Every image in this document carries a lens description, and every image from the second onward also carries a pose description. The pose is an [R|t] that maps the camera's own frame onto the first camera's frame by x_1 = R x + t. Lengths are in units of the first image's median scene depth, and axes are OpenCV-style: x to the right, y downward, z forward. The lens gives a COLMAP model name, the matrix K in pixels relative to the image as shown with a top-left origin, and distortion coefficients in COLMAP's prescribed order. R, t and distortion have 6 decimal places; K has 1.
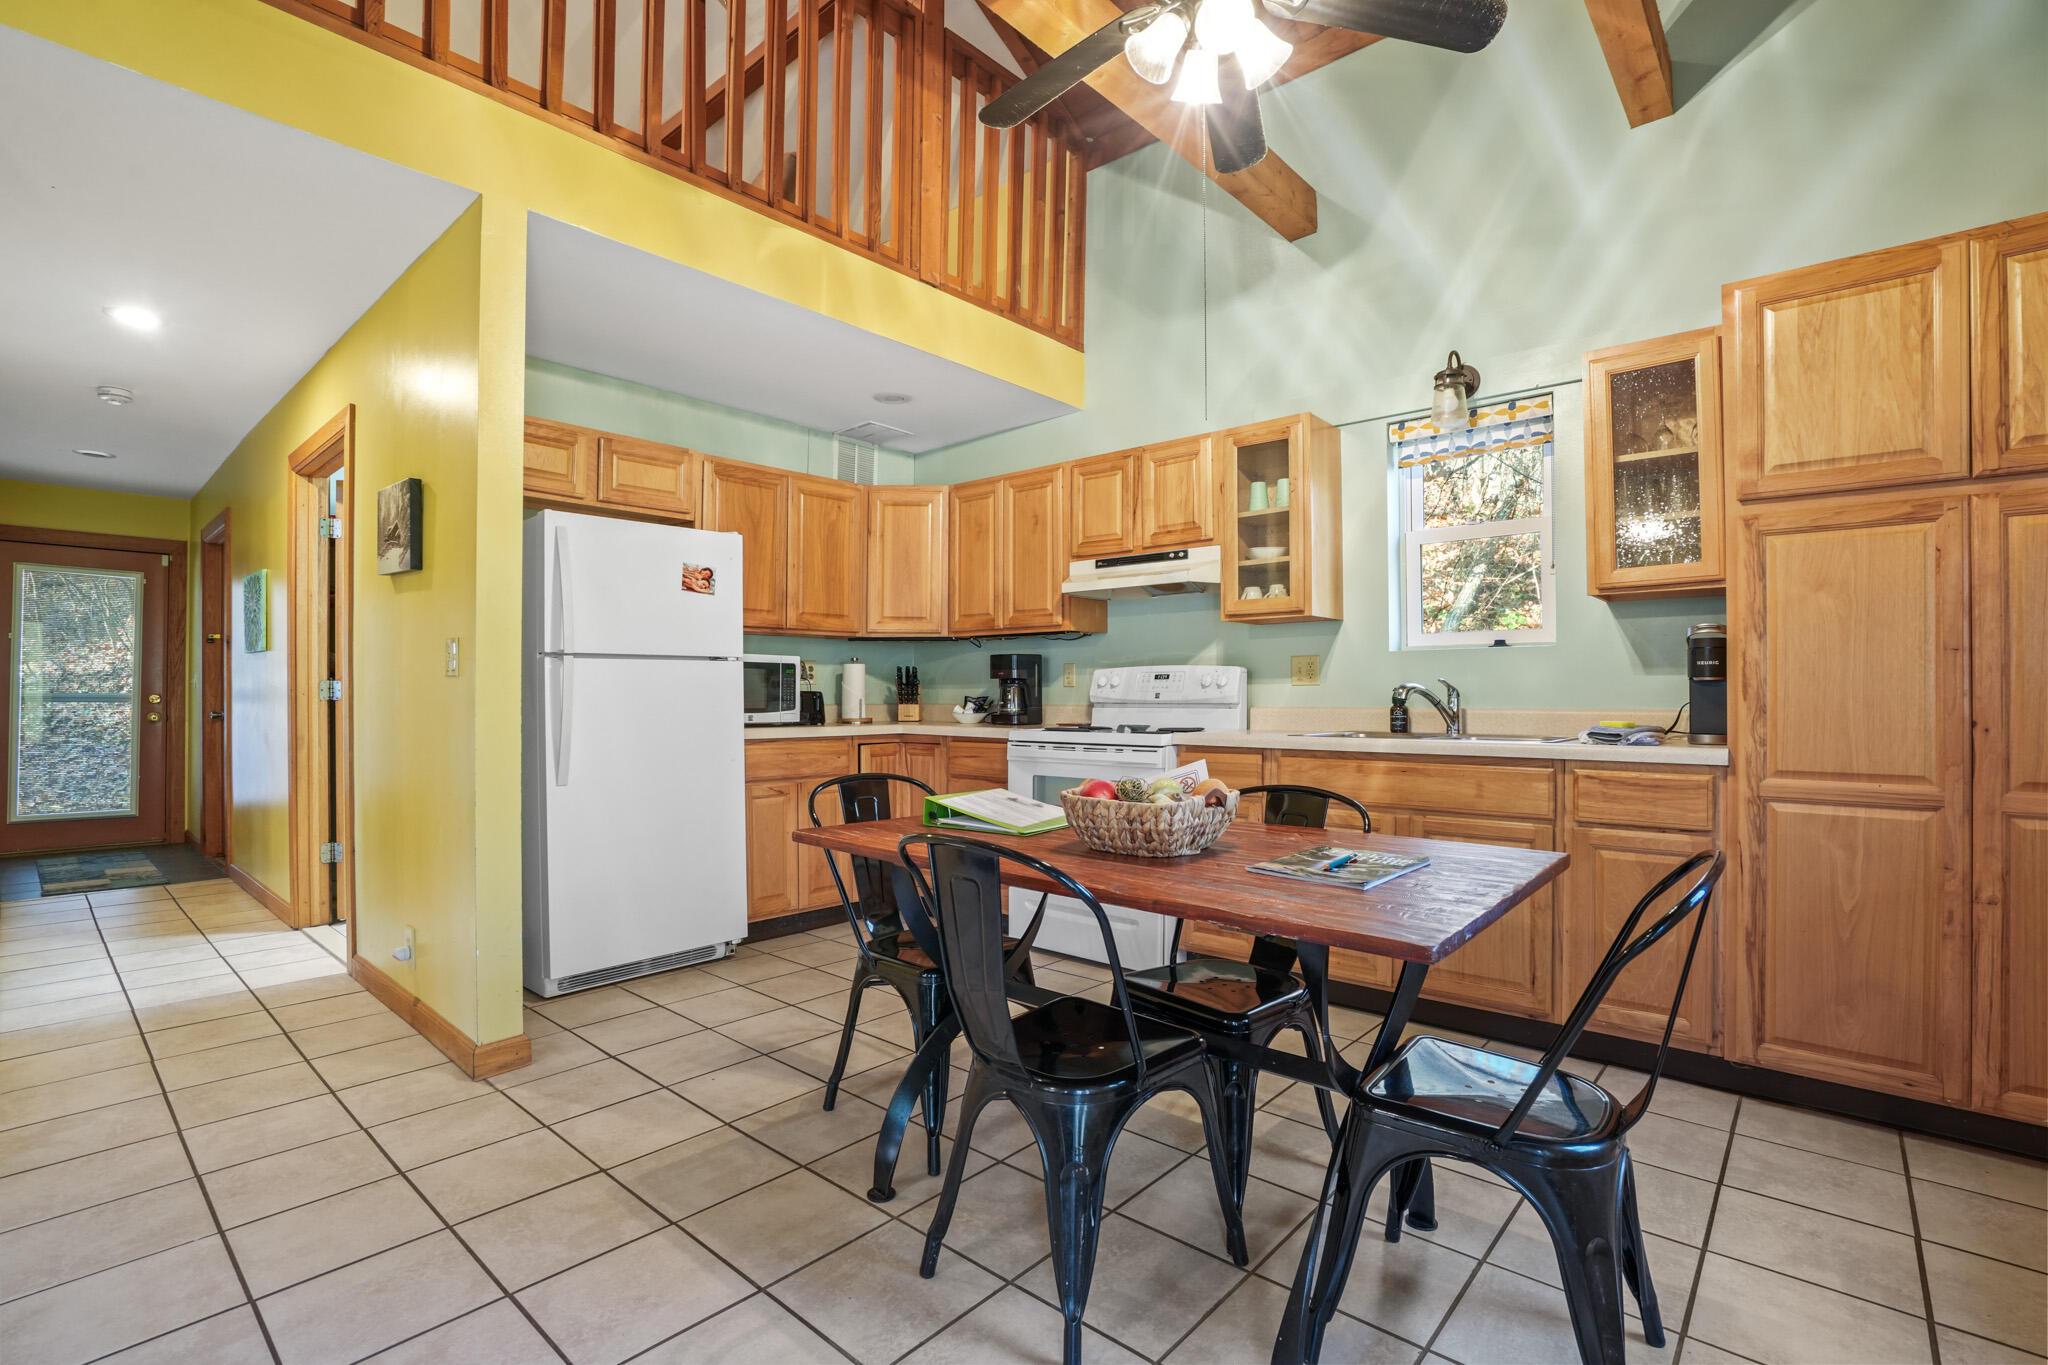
lens RADIAL K [[964.9, 0, 1001.7], [0, 964.9, 685.7], [0, 0, 1]] dist [-0.024617, 0.003775]
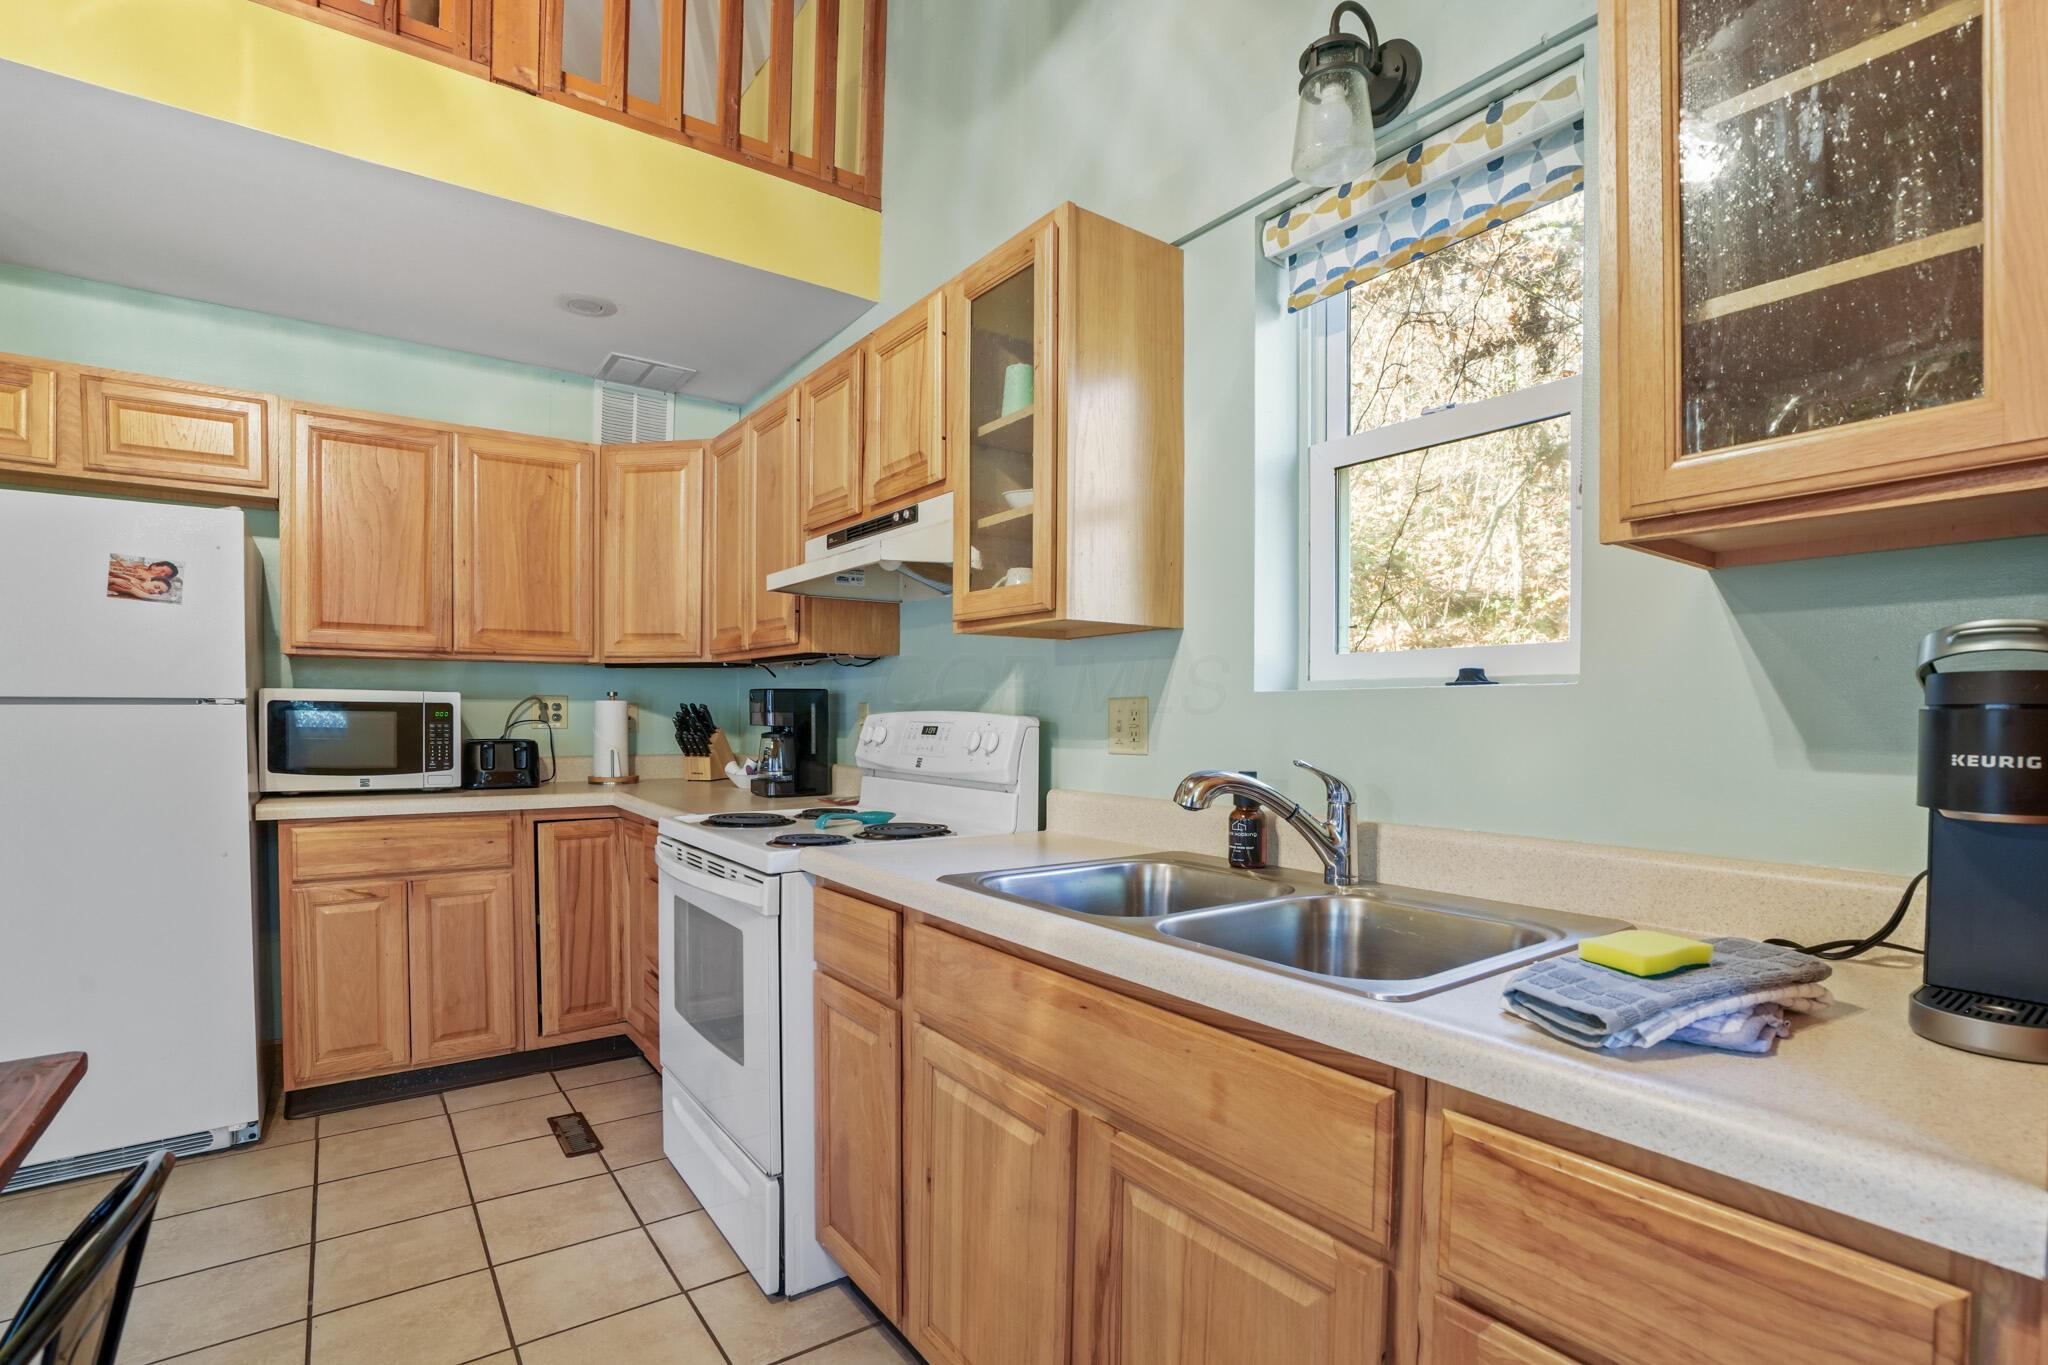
lens RADIAL K [[964.9, 0, 1003.8], [0, 964.9, 729.7], [0, 0, 1]] dist [-0.024617, 0.003775]
pose [[0.974590, 0.011118, -0.223720, 0.379737], [-0.005248, 0.999627, 0.026817, -0.028310], [0.223935, -0.024961, 0.974284, 0.486956]]
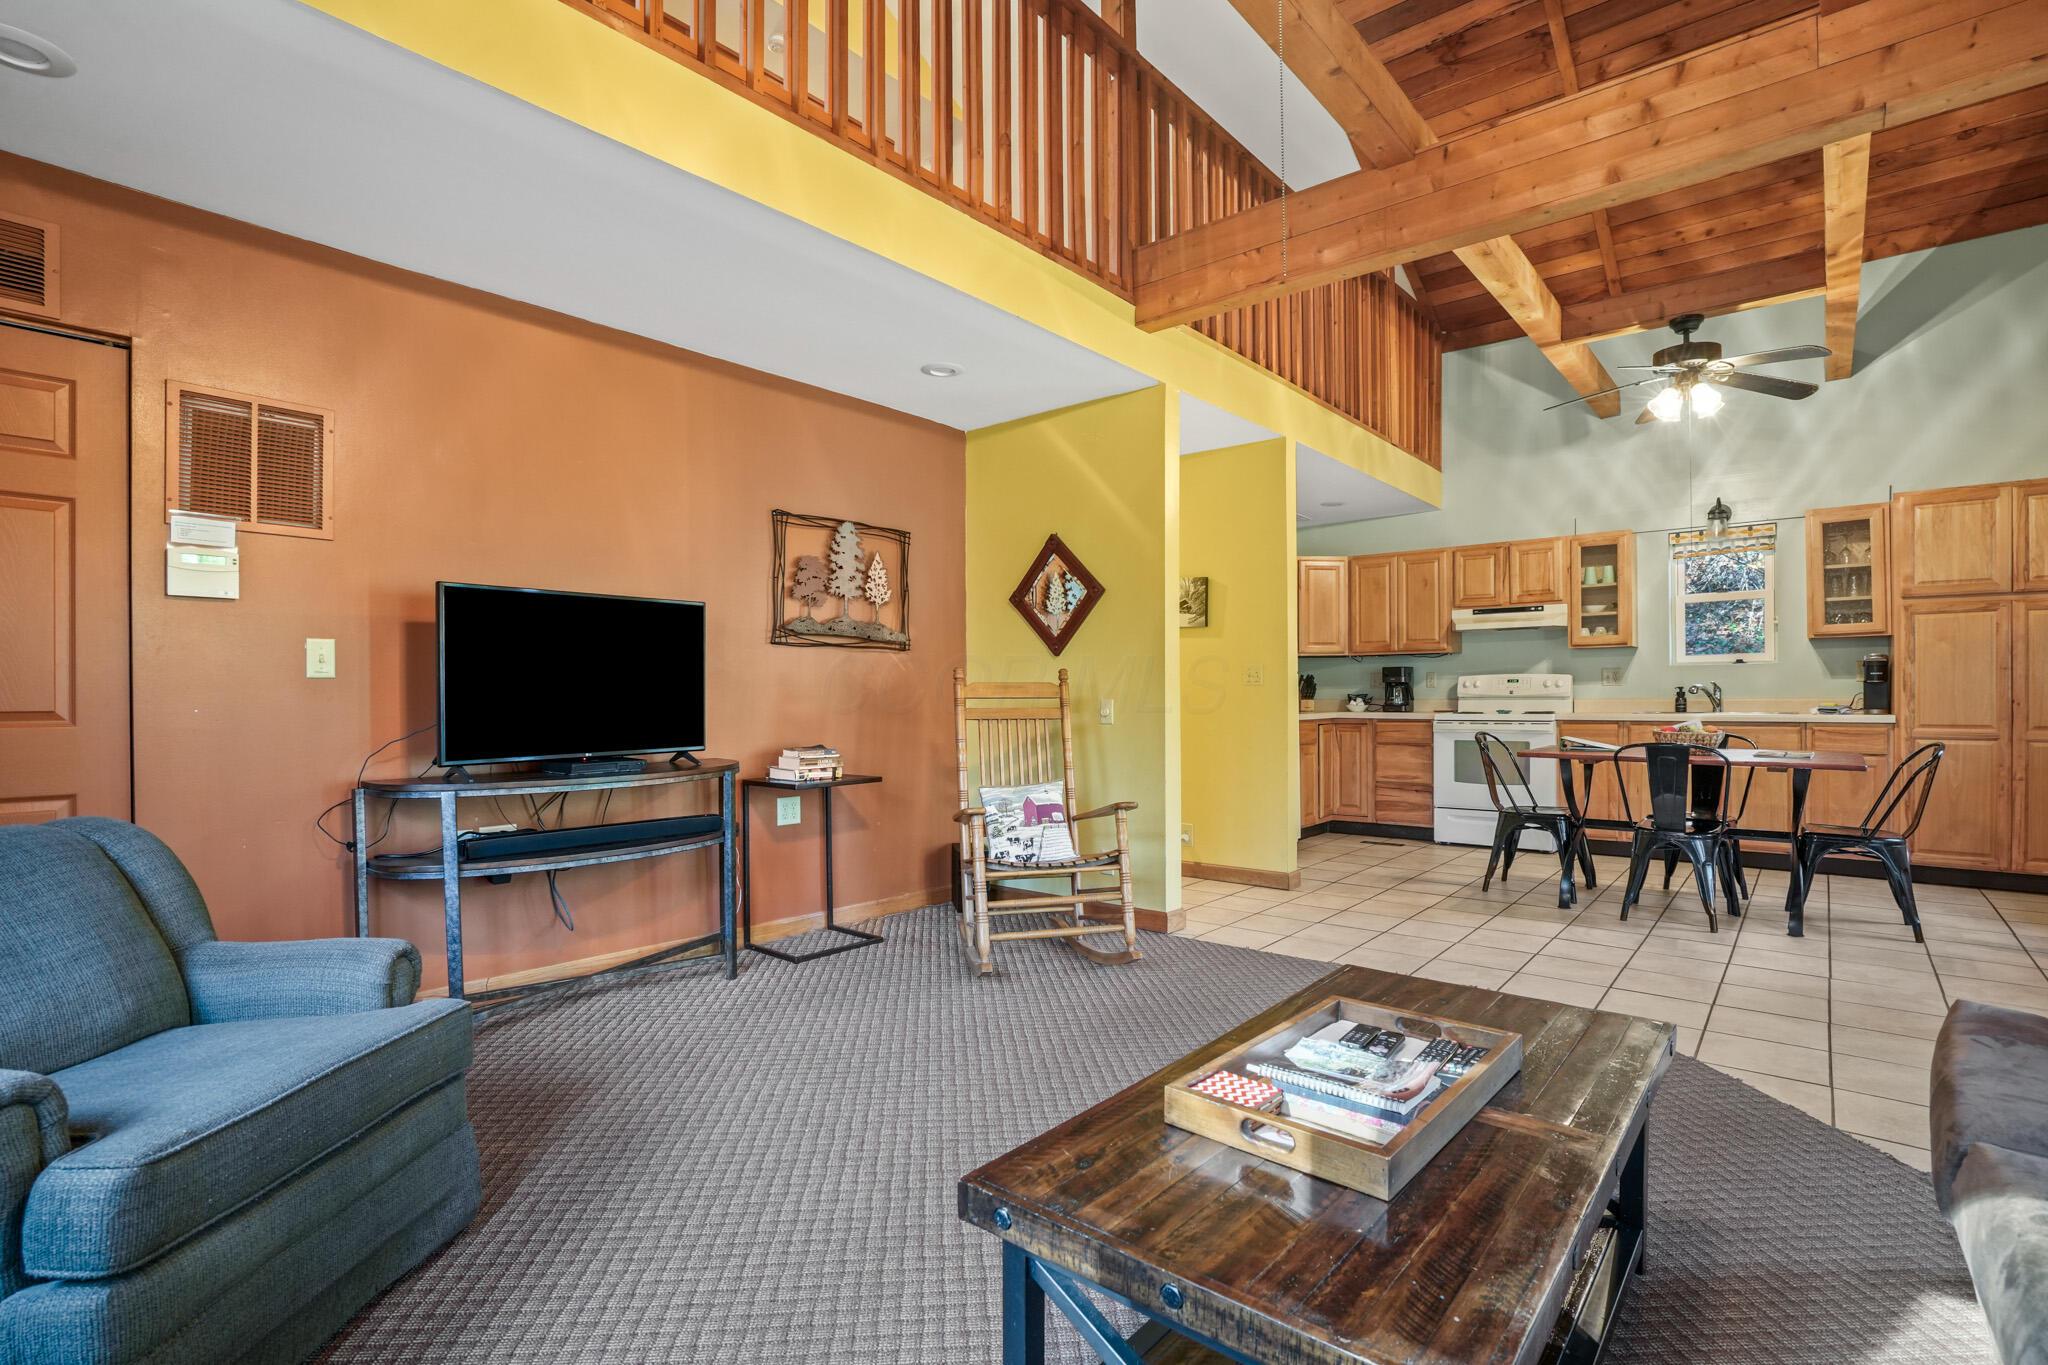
lens RADIAL K [[964.9, 0, 1028.4], [0, 964.9, 696.8], [0, 0, 1]] dist [-0.024617, 0.003775]
pose [[0.999746, -0.005579, 0.021829, -0.768810], [0.005375, 0.999942, 0.009385, -0.002177], [-0.021880, -0.009266, 0.999718, -0.674194]]
